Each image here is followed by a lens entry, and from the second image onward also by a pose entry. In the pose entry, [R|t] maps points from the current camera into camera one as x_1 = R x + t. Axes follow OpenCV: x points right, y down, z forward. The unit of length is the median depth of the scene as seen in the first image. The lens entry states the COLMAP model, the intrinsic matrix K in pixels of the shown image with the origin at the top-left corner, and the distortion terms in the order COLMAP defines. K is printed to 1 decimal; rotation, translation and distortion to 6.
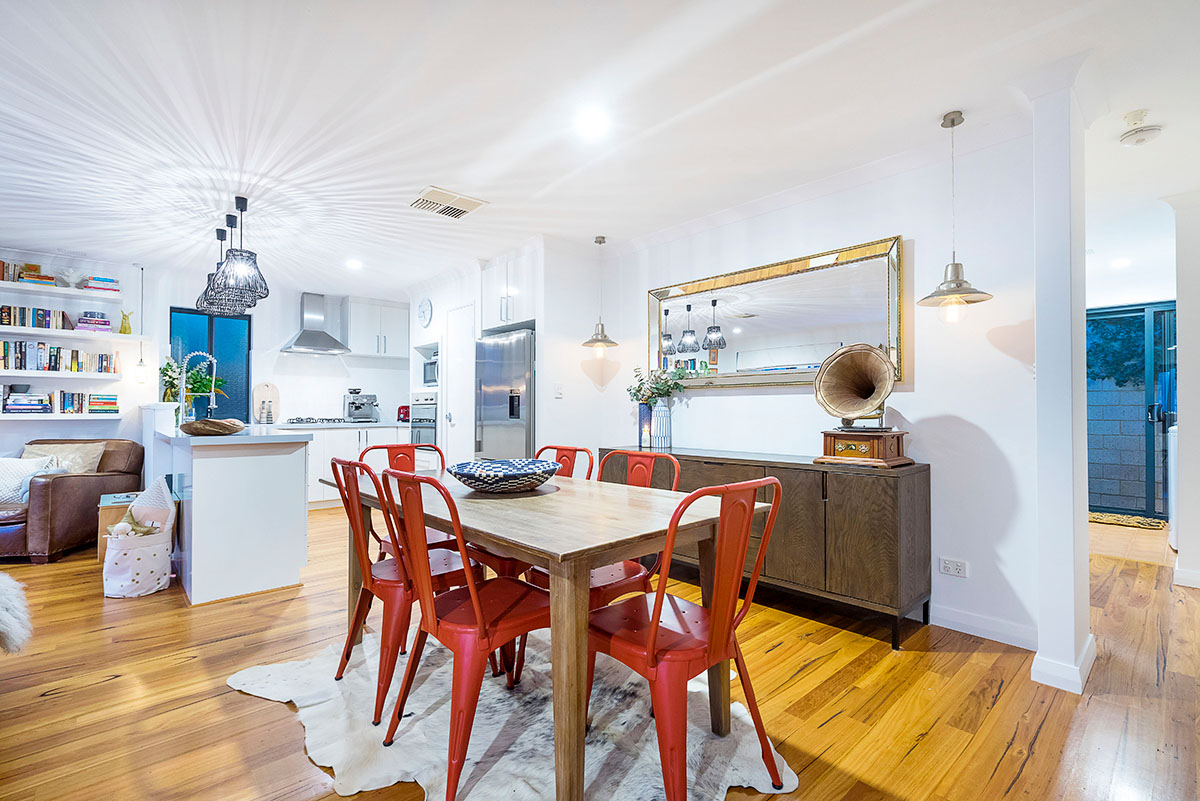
lens RADIAL K [[539.5, 0, 602.5], [0, 539.5, 402.9], [0, 0, 1]] dist [-0.000713, 0.000575]
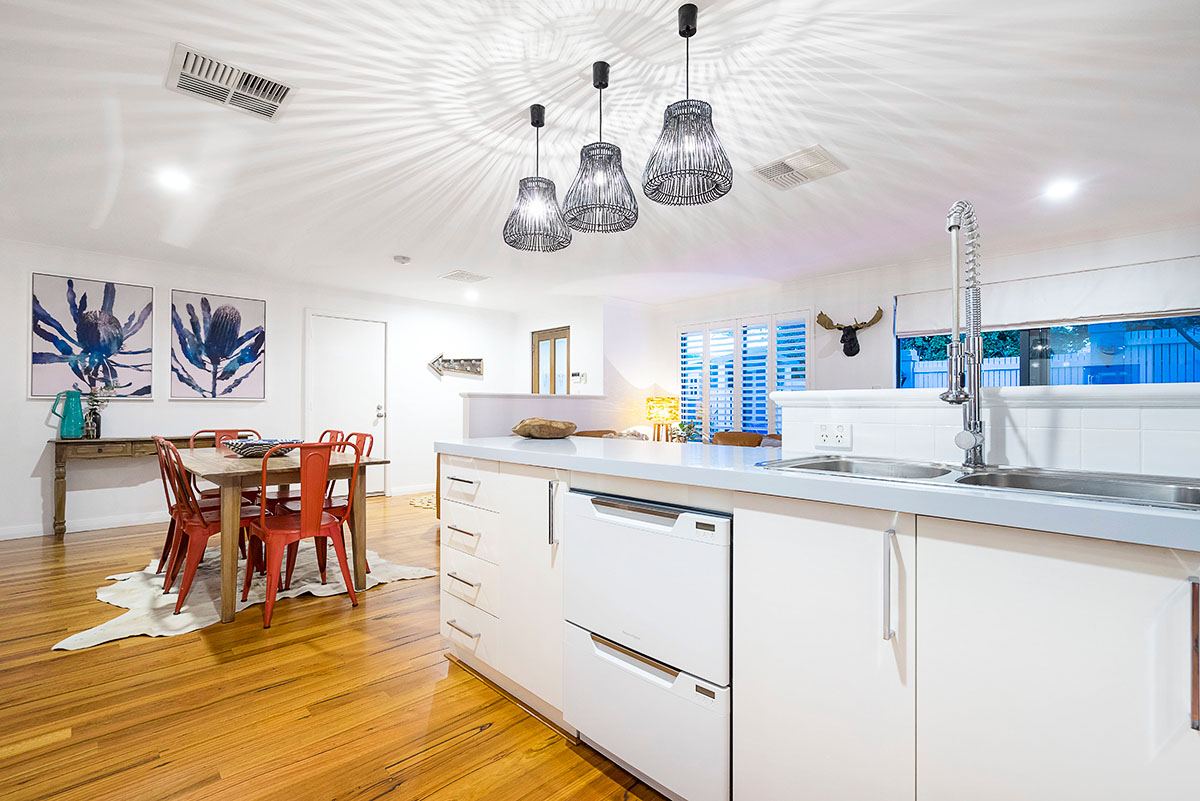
lens RADIAL K [[539.5, 0, 602.5], [0, 539.5, 402.9], [0, 0, 1]] dist [-0.000713, 0.000575]
pose [[-0.999567, -0.002421, -0.029322, -0.533128], [-0.001873, 0.999823, -0.018699, 0.014310], [0.029362, -0.018636, -0.999395, 1.235246]]
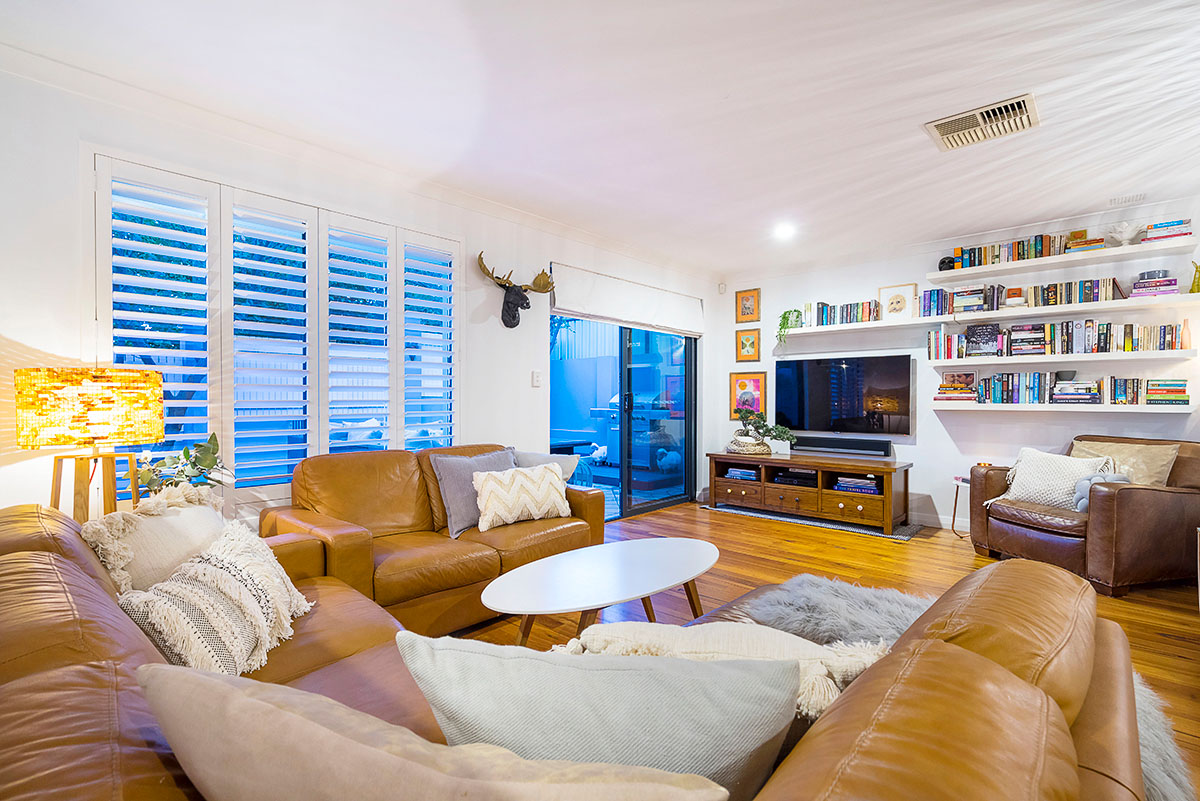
lens RADIAL K [[539.5, 0, 602.5], [0, 539.5, 402.9], [0, 0, 1]] dist [-0.000713, 0.000575]
pose [[0.087174, 0.010627, -0.996136, -0.270220], [0.010739, 0.999875, 0.011606, -0.000306], [0.996135, -0.011709, 0.087049, 0.170889]]
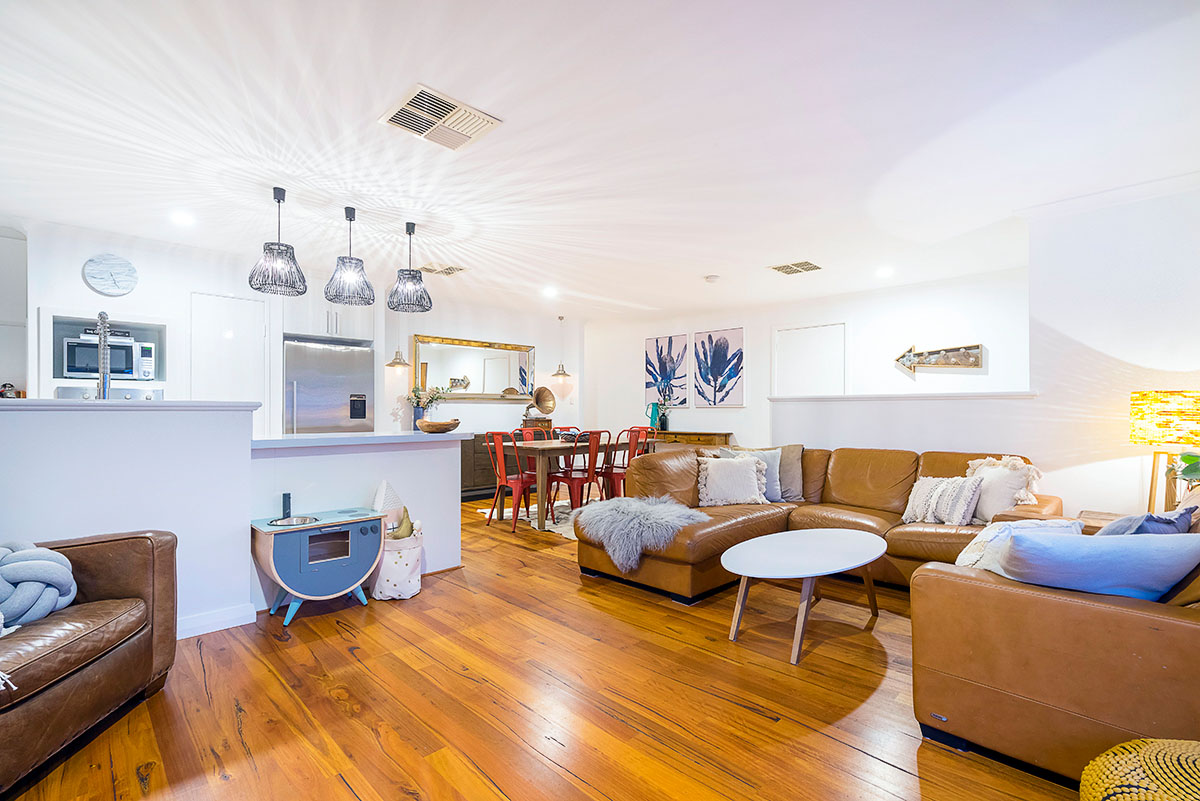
lens RADIAL K [[539.5, 0, 602.5], [0, 539.5, 402.9], [0, 0, 1]] dist [-0.000713, 0.000575]
pose [[-0.043911, 0.013654, 0.998942, -1.311071], [-0.013988, 0.999800, -0.014280, 0.003888], [-0.998938, -0.014600, -0.043711, 0.467511]]
